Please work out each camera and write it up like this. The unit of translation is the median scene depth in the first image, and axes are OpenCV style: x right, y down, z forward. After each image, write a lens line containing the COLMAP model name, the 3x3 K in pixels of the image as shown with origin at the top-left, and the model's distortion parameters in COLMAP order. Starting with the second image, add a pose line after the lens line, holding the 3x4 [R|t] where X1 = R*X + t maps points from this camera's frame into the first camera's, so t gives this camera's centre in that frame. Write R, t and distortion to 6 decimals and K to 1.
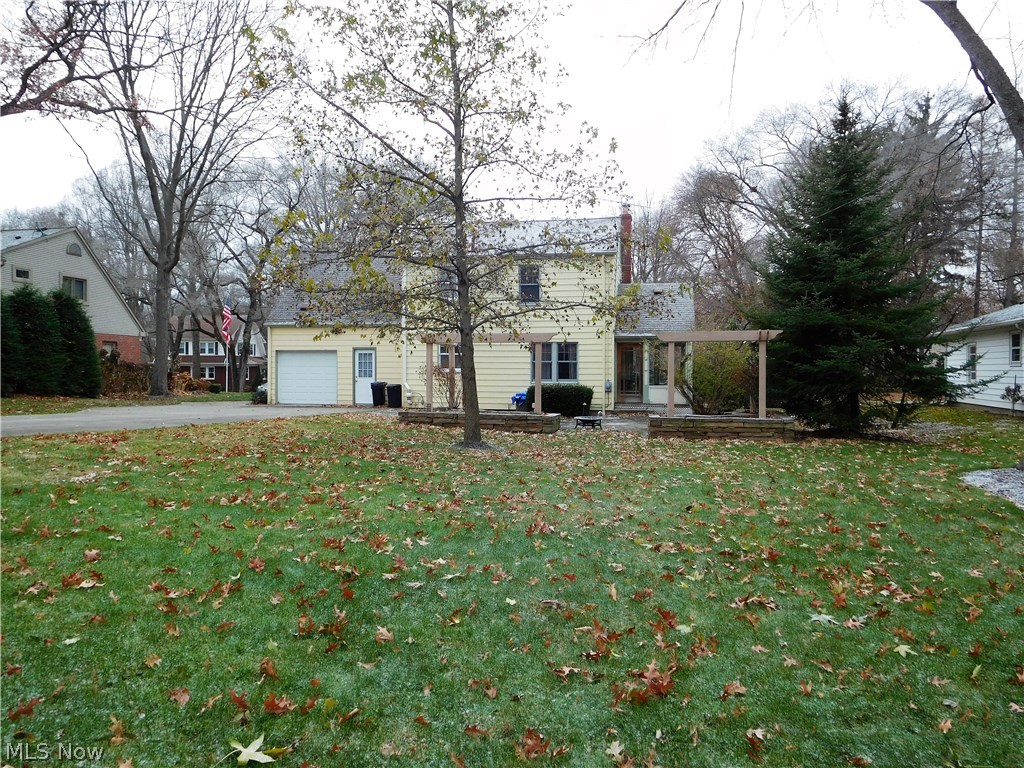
lens RADIAL K [[831.8, 0, 512.0], [0, 831.8, 384.0], [0, 0, 1]] dist [0.293530, -0.000313]
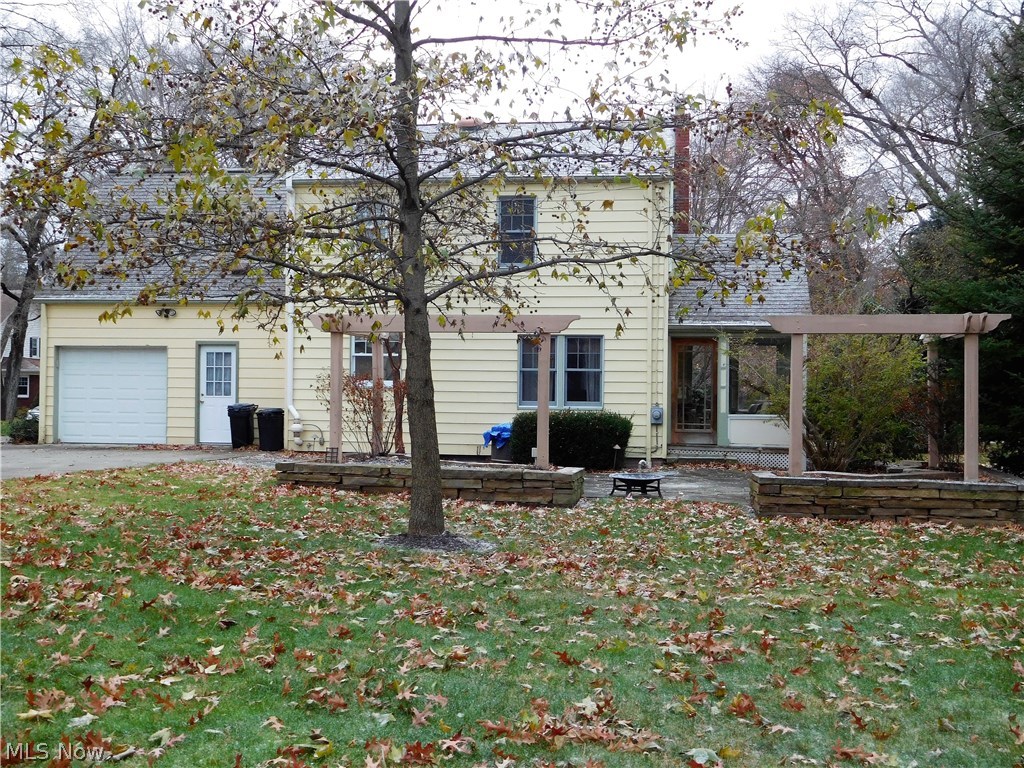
lens RADIAL K [[1326.0, 0, 512.0], [0, 1326.0, 384.0], [0, 0, 1]] dist [0.241676, -0.001259]
pose [[0.999320, 0.007889, 0.036021, -0.014725], [-0.007285, 0.999831, -0.016880, -0.002456], [-0.036148, 0.016607, 0.999208, 0.124620]]
